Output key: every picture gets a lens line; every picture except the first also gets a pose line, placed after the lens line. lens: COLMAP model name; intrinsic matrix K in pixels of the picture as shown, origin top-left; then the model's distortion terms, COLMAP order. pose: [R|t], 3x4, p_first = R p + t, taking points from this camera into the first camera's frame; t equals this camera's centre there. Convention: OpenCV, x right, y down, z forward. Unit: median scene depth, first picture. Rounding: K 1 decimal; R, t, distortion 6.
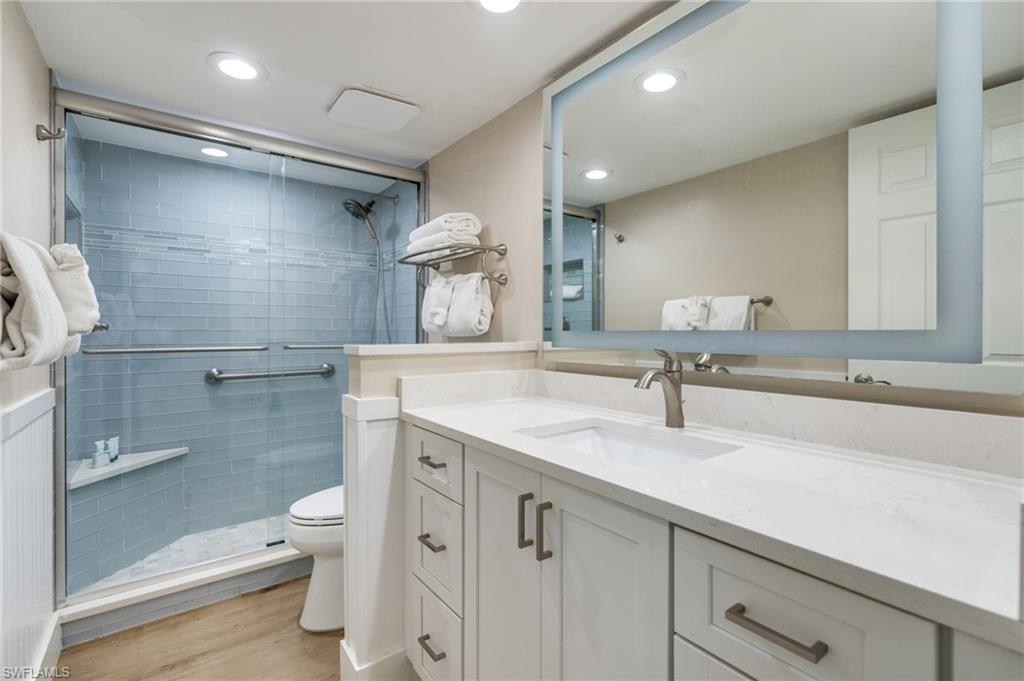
lens RADIAL K [[471.6, 0, 518.5], [0, 471.6, 335.4], [0, 0, 1]] dist [-0.007924, -0.001183]
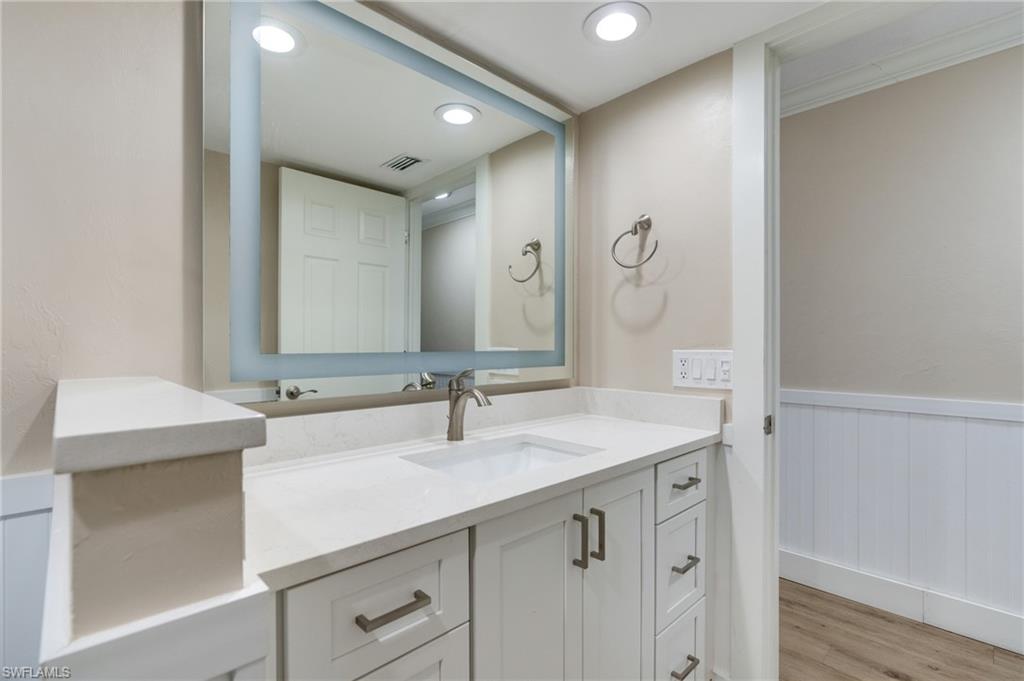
lens RADIAL K [[471.6, 0, 522.1], [0, 471.6, 343.2], [0, 0, 1]] dist [-0.007924, -0.001183]
pose [[-0.132171, 0.003698, 0.991220, -0.658768], [0.008936, 0.999957, -0.002539, -0.020260], [-0.991187, 0.008522, -0.132199, 0.858216]]
